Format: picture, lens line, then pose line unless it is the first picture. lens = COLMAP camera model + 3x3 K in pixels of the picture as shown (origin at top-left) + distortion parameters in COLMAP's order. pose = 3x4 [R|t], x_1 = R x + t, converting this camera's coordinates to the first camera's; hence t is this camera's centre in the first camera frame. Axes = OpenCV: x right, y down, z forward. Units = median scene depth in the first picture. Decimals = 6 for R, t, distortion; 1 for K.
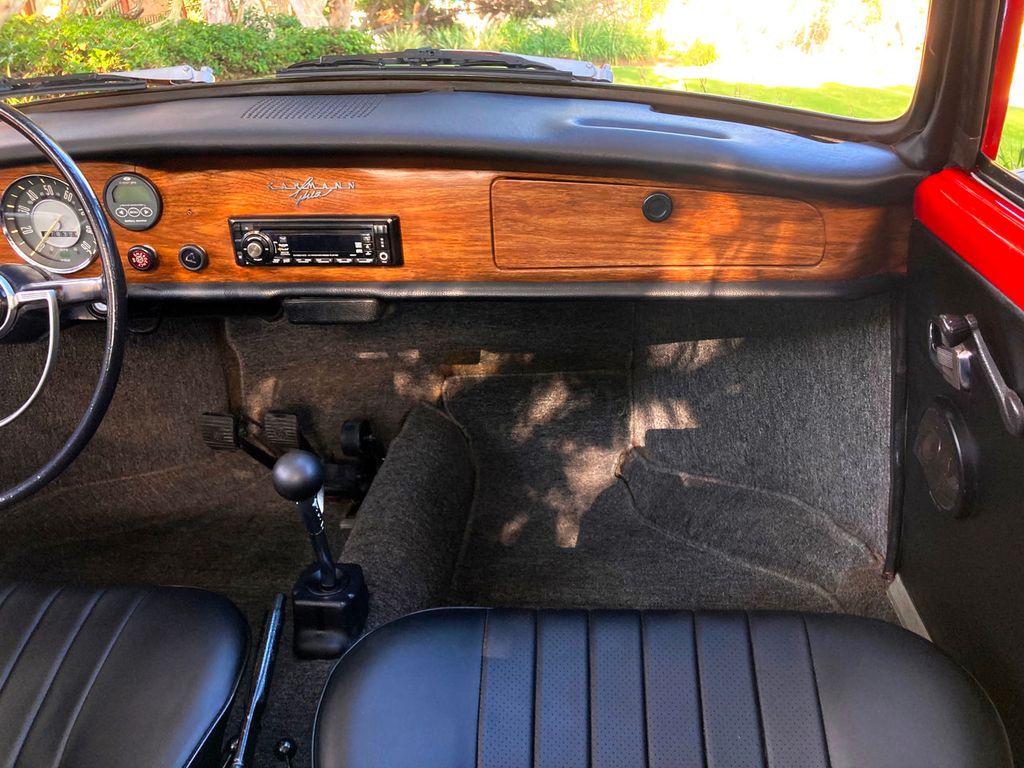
lens RADIAL K [[849.4, 0, 523.0], [0, 849.4, 381.1], [0, 0, 1]] dist [0.056073, -0.059317]
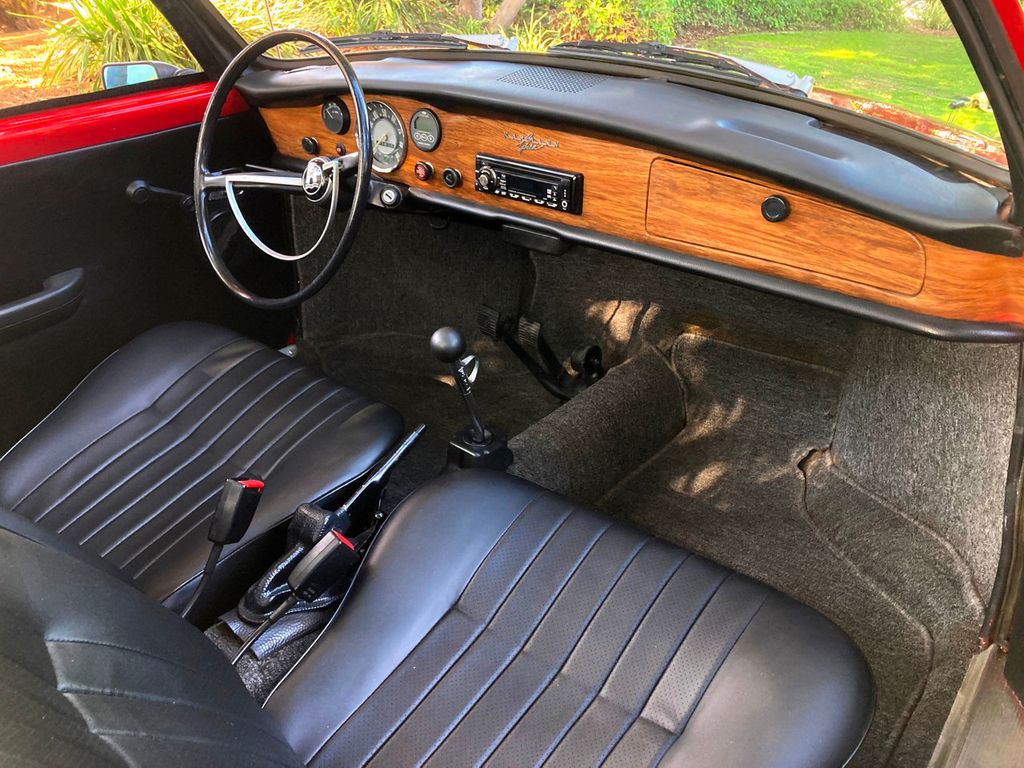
lens RADIAL K [[841.1, 0, 507.4], [0, 841.1, 390.4], [0, 0, 1]] dist [0.065782, -0.125050]
pose [[0.826469, 0.307653, -0.471486, 0.440881], [-0.278640, 0.951243, 0.132275, -0.024767], [0.489193, 0.022054, 0.871897, -0.131148]]
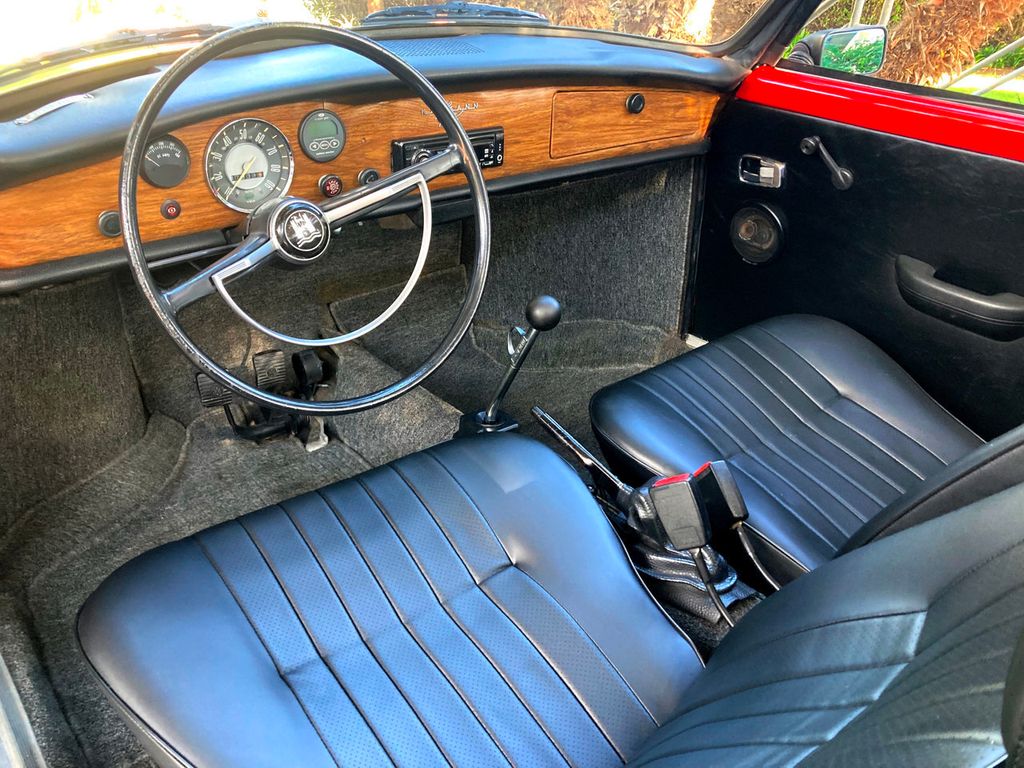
lens RADIAL K [[841.1, 0, 507.4], [0, 841.1, 390.4], [0, 0, 1]] dist [0.065782, -0.125050]
pose [[0.715388, -0.284683, 0.638103, -1.102479], [0.264304, 0.955633, 0.130031, 0.034171], [-0.646811, 0.075631, 0.758891, 0.006480]]
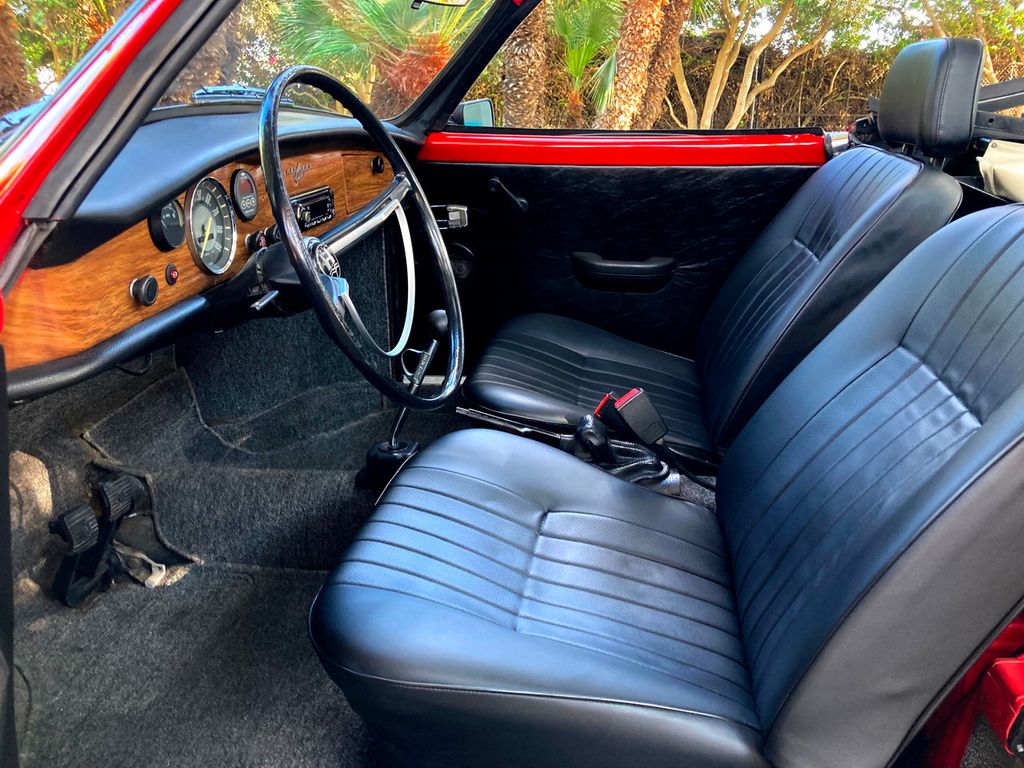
lens RADIAL K [[841.1, 0, 507.4], [0, 841.1, 390.4], [0, 0, 1]] dist [0.065782, -0.125050]
pose [[0.061730, -0.302832, 0.951043, -1.612347], [0.464038, 0.852323, 0.241277, -0.097206], [-0.883662, 0.426426, 0.193139, 0.585737]]
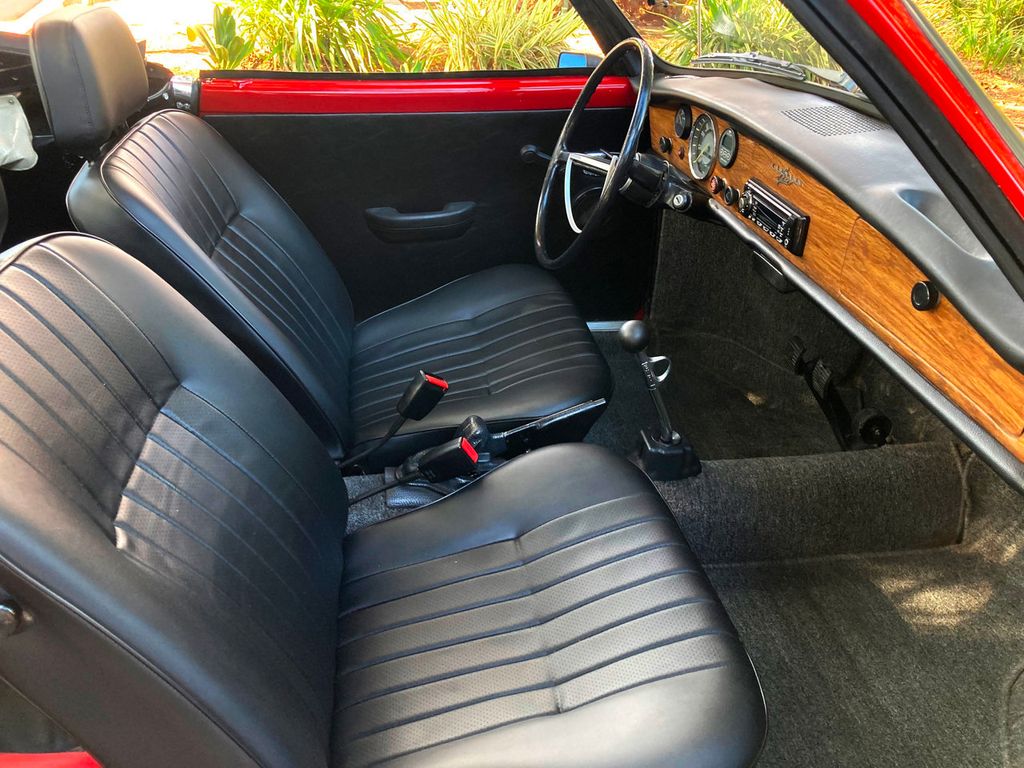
lens RADIAL K [[841.1, 0, 507.4], [0, 841.1, 390.4], [0, 0, 1]] dist [0.065782, -0.125050]
pose [[0.234220, 0.524879, -0.818317, 0.875615], [-0.470388, 0.797828, 0.377102, -0.248587], [0.850809, 0.296601, 0.433764, 0.168063]]
